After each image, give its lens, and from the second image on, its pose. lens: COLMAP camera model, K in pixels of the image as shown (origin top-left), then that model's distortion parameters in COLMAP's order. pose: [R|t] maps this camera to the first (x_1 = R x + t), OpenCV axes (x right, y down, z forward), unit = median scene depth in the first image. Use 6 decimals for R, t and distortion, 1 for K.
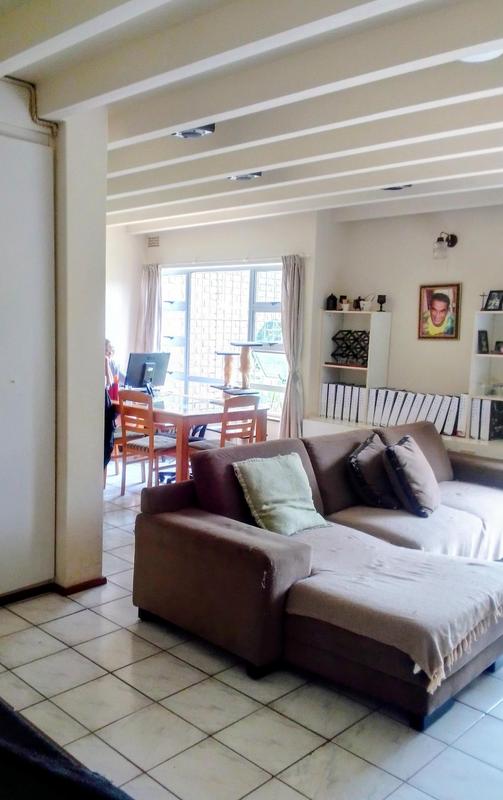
lens RADIAL K [[687.5, 0, 251.5], [0, 687.5, 400.0], [0, 0, 1]] dist [0.001996, -0.002469]
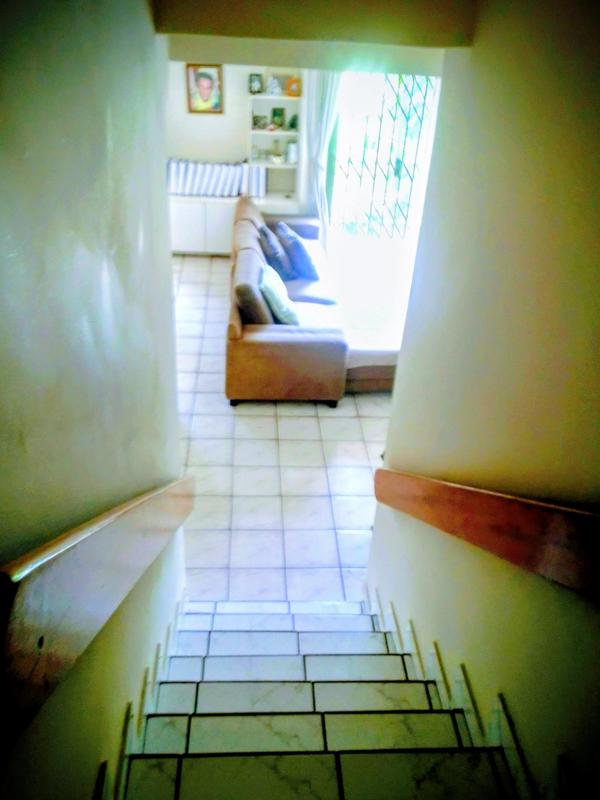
lens RADIAL K [[638.6, 0, 300.0], [0, 638.6, 400.0], [0, 0, 1]] dist [0.008205, 0.001215]
pose [[0.684491, -0.397957, 0.610820, -0.556986], [0.040157, 0.857173, 0.513460, -0.248864], [-0.727914, -0.326930, 0.602708, 0.027673]]
